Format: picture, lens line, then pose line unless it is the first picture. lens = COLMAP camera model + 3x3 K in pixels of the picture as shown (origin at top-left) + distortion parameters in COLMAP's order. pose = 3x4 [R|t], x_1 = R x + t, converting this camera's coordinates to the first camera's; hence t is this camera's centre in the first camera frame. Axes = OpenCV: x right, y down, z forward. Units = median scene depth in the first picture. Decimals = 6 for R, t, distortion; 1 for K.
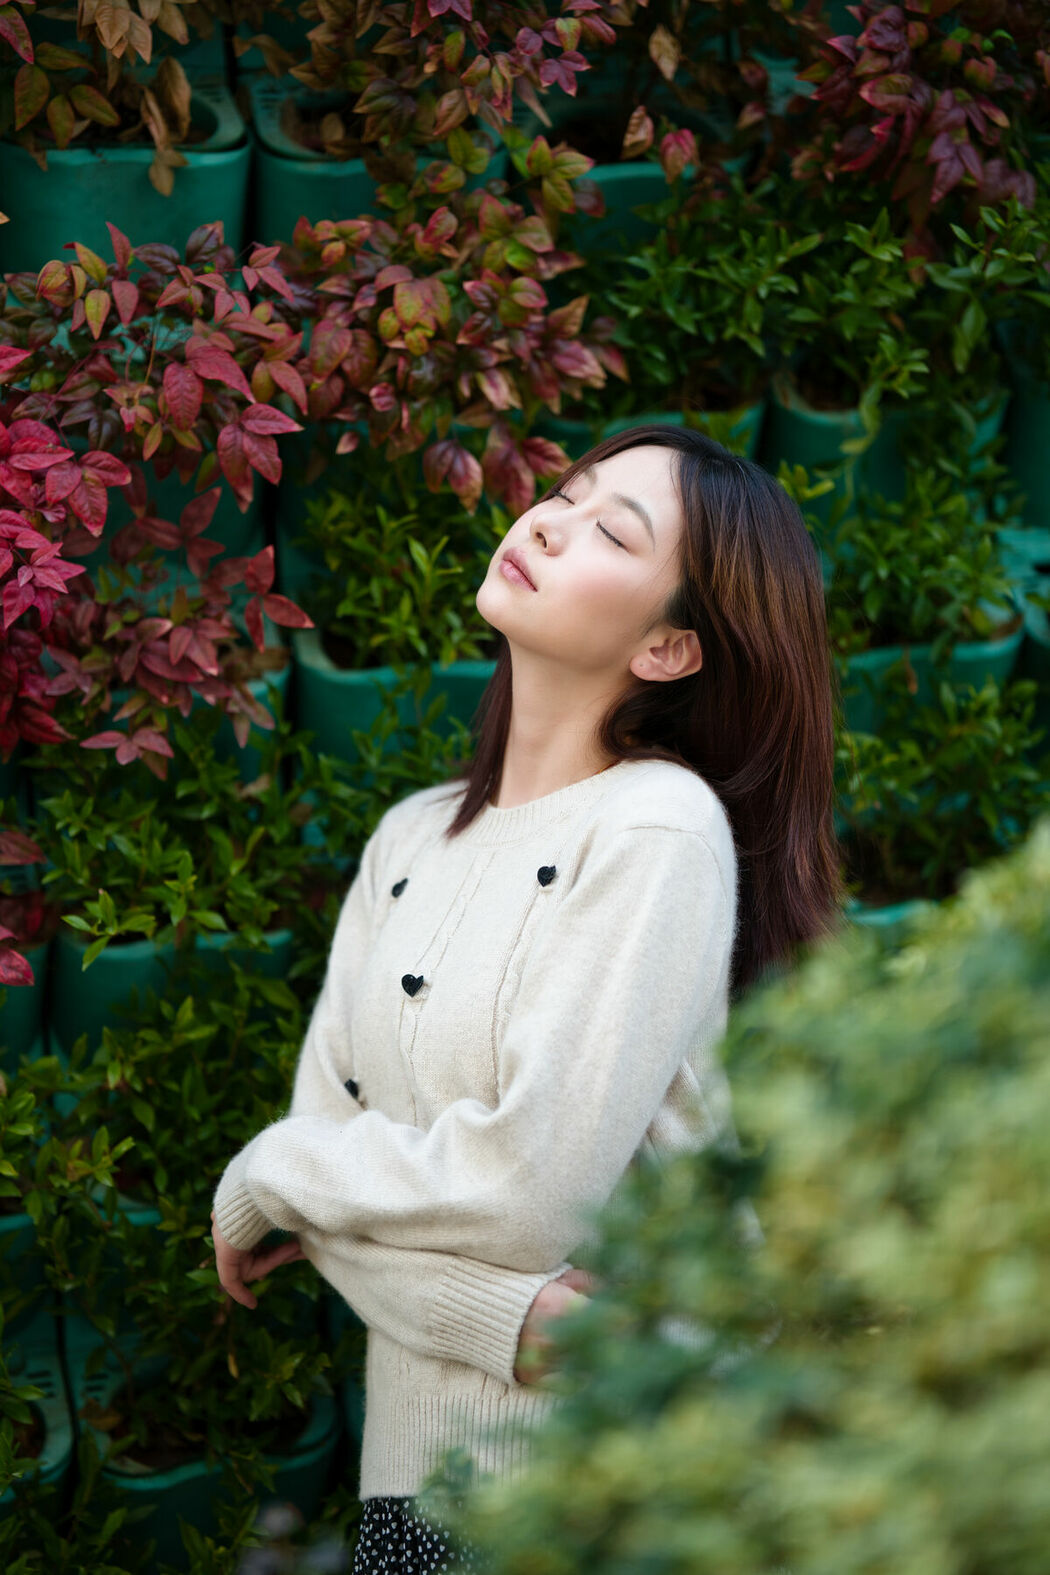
lens RADIAL K [[3781.6, 0, 525.0], [0, 3781.6, 787.5], [0, 0, 1]] dist [0.812774, 0.669189]
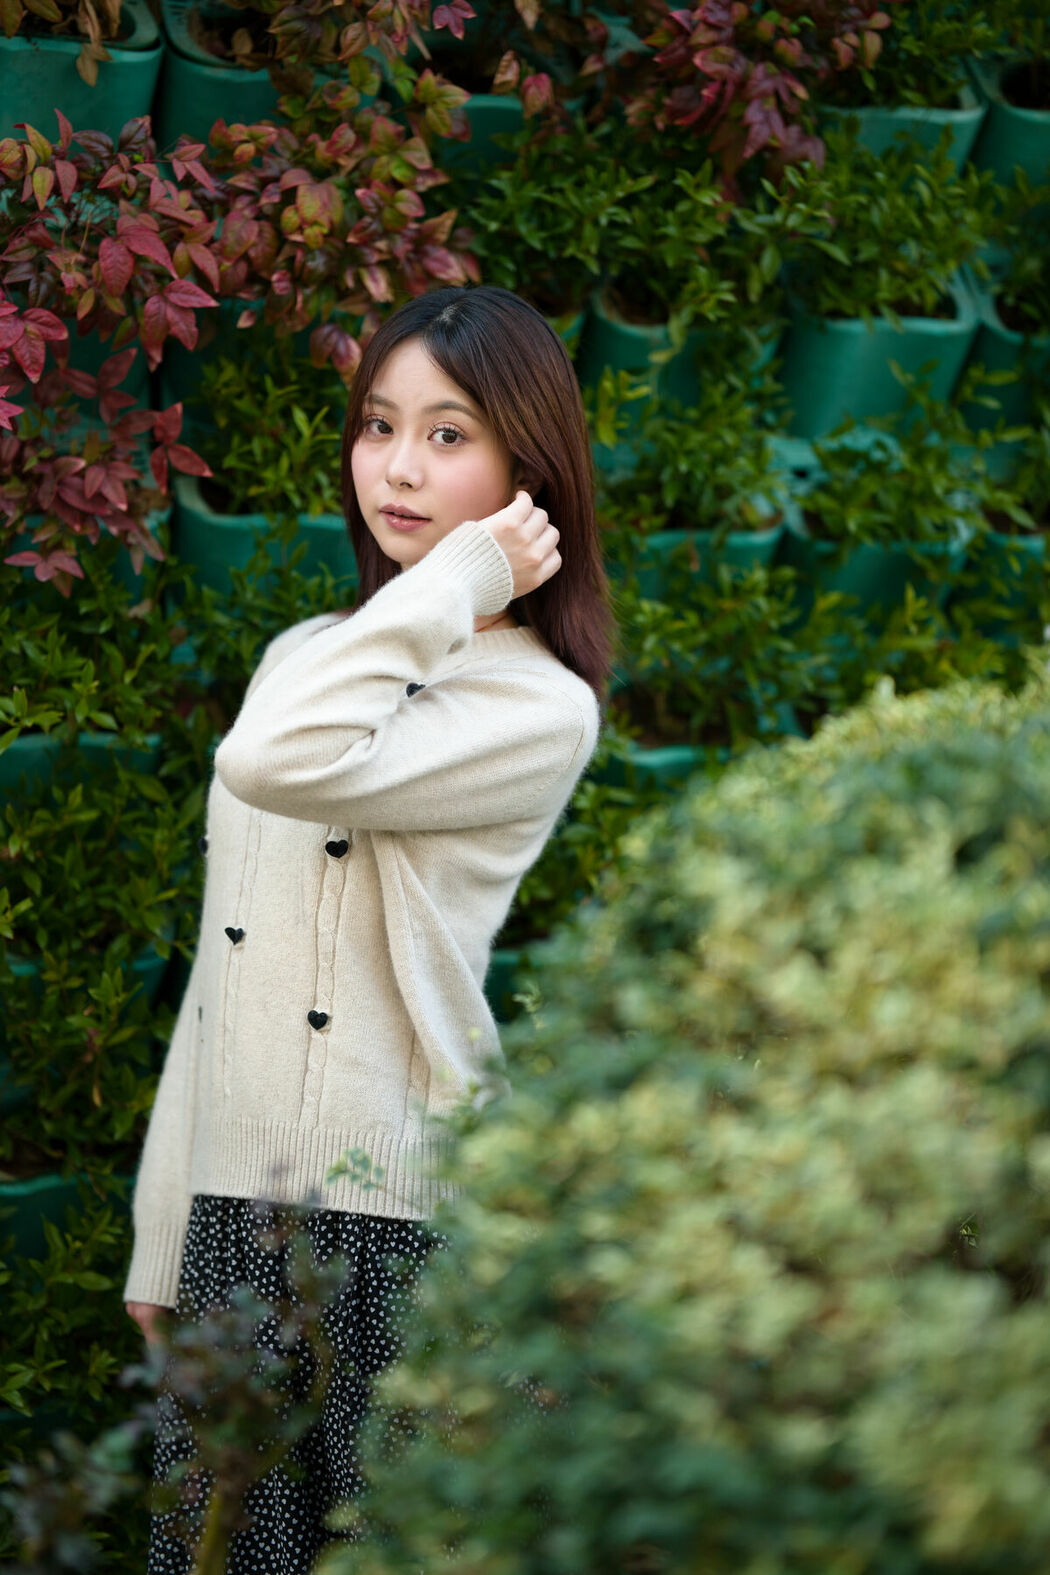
lens RADIAL K [[3884.8, 0, 525.0], [0, 3884.8, 787.5], [0, 0, 1]] dist [0.782902, 0.972962]
pose [[0.989182, 0.065164, 0.131424, -0.110295], [-0.069769, 0.997089, 0.030739, 0.009228], [-0.129038, -0.039576, 0.990850, -0.206924]]
